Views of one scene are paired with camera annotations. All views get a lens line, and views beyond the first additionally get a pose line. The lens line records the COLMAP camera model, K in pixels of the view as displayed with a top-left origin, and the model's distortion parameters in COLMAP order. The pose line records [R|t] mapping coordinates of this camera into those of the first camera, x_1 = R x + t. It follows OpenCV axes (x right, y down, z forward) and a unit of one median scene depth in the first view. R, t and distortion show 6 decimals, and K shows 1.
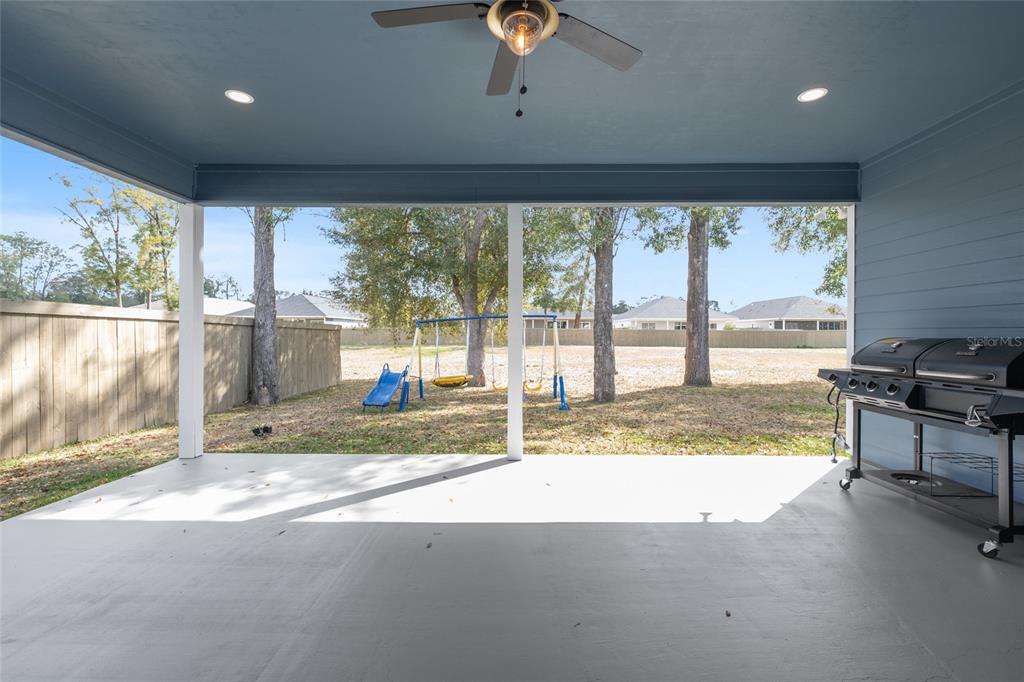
lens RADIAL K [[441.2, 0, 512.0], [0, 441.2, 341.0], [0, 0, 1]] dist [-0.002803, -0.000117]
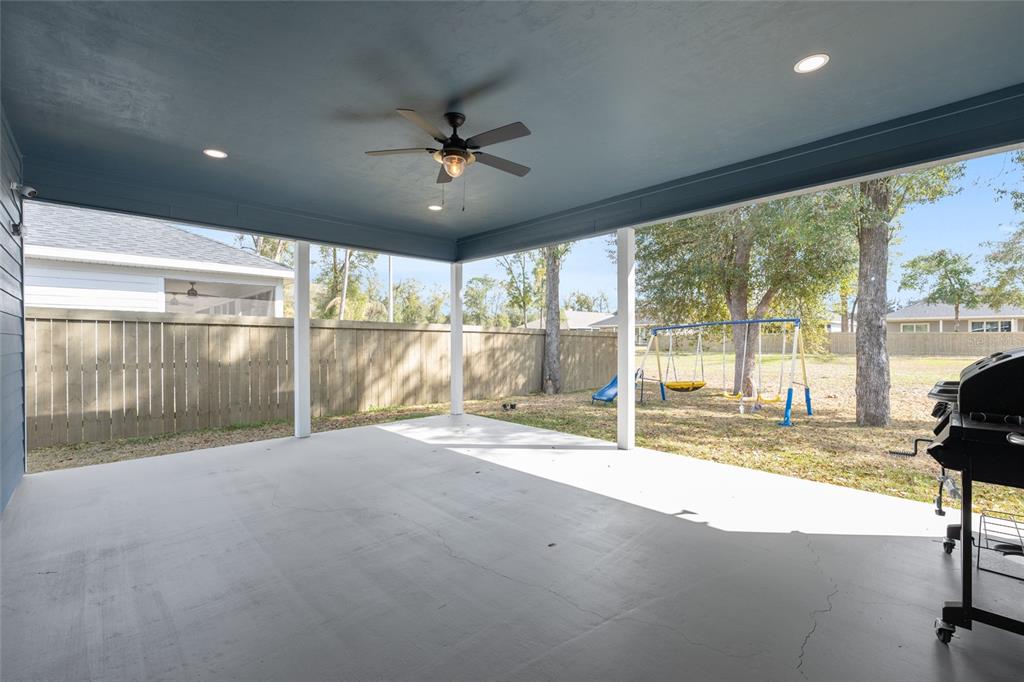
lens RADIAL K [[458.1, 0, 533.7], [0, 458.1, 346.2], [0, 0, 1]] dist [0.000127, 0.000096]
pose [[0.705395, 0.006703, -0.708783, 0.381544], [-0.009497, 0.999955, 0.000005, 0.001354], [0.708751, 0.006728, 0.705426, -0.010512]]
